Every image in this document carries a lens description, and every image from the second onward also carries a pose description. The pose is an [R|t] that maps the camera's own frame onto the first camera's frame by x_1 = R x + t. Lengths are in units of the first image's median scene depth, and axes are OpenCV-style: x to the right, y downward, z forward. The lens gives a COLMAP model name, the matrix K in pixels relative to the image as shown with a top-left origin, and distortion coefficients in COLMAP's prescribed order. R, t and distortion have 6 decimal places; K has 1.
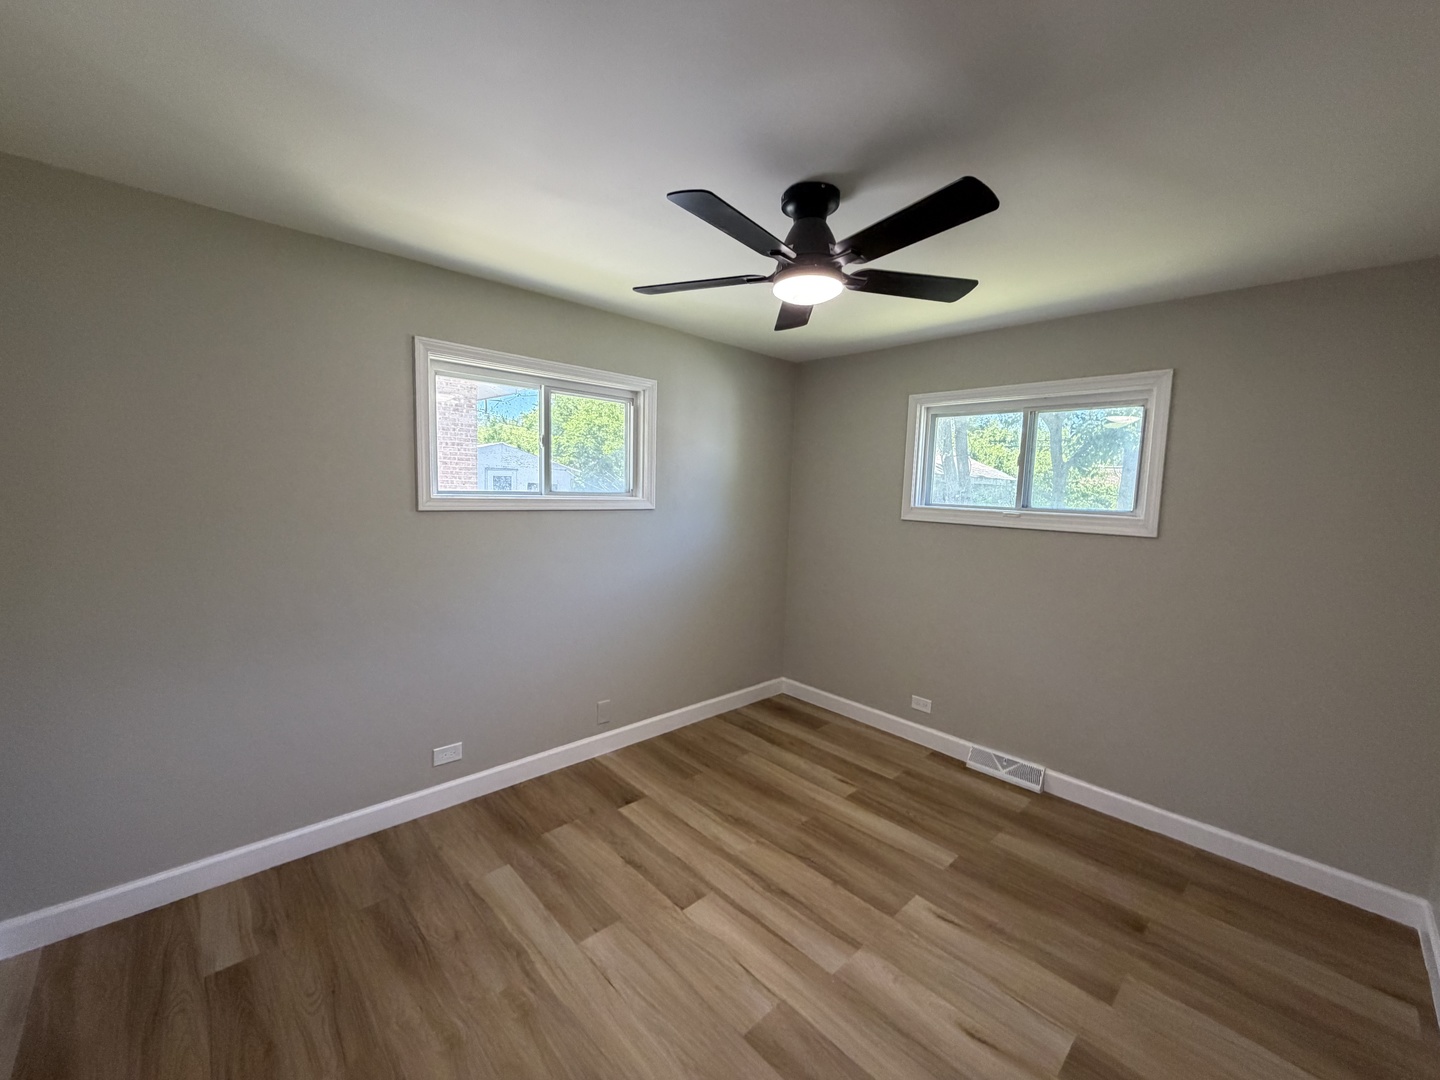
lens RADIAL K [[573.7, 0, 728.3], [0, 573.7, 542.6], [0, 0, 1]] dist [0.001908, -0.000227]
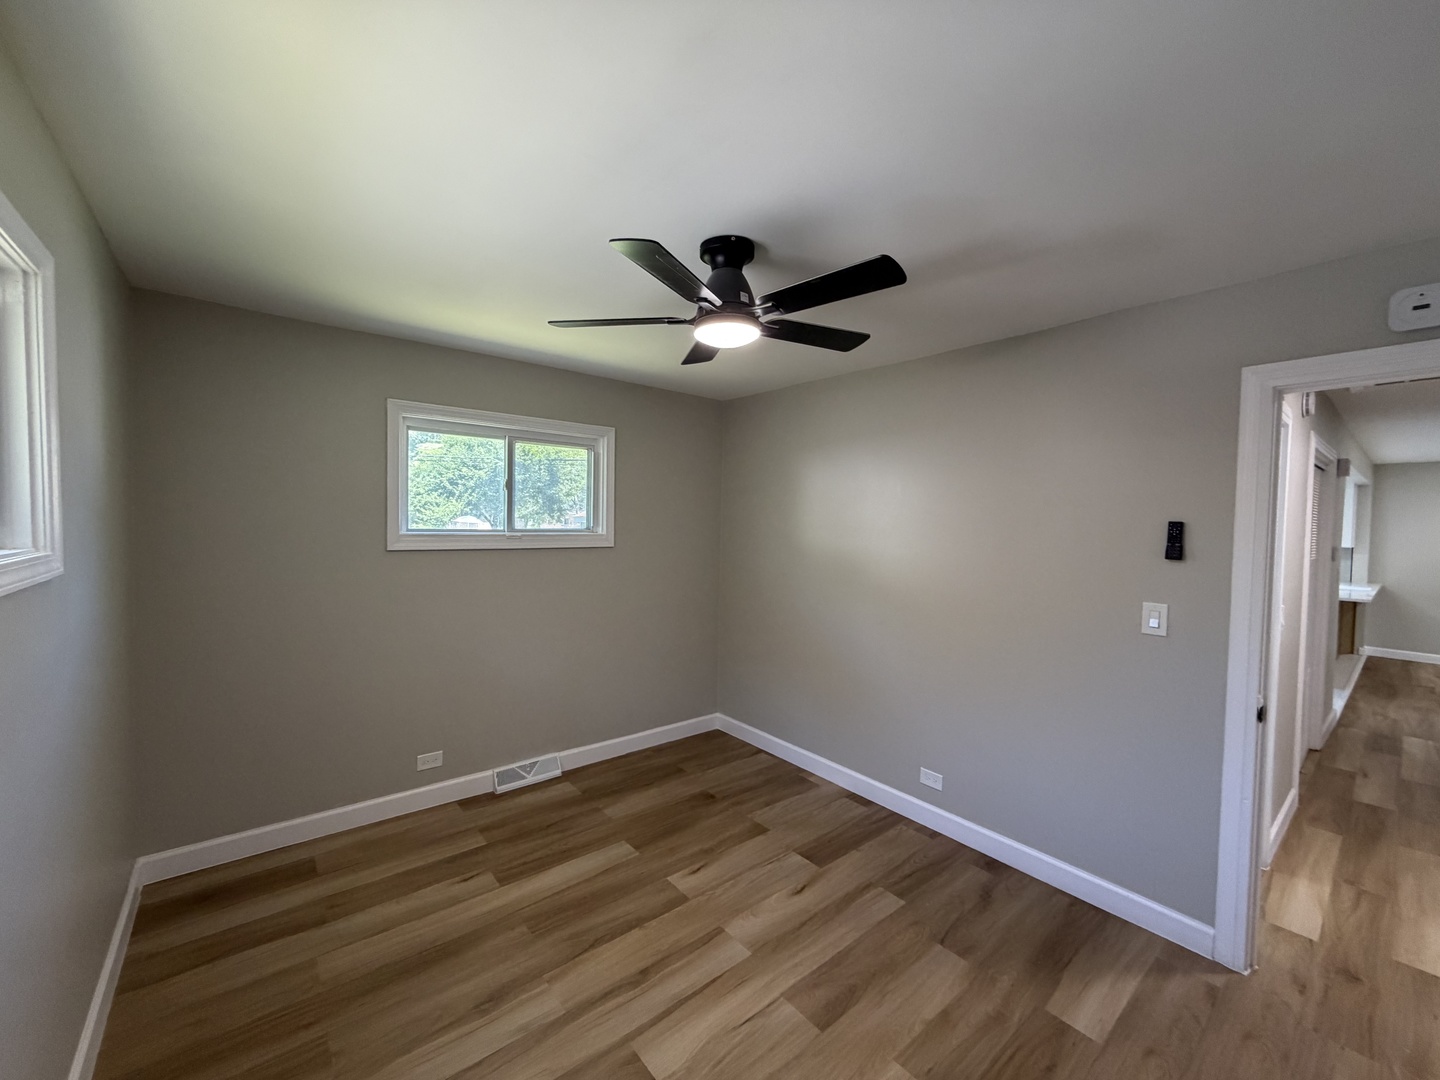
lens RADIAL K [[573.7, 0, 708.7], [0, 573.7, 539.7], [0, 0, 1]] dist [0.001908, -0.000227]
pose [[0.084060, -0.062108, 0.994523, -0.660922], [0.078373, 0.995376, 0.055537, -0.090814], [-0.993374, 0.073276, 0.088539, 0.685387]]
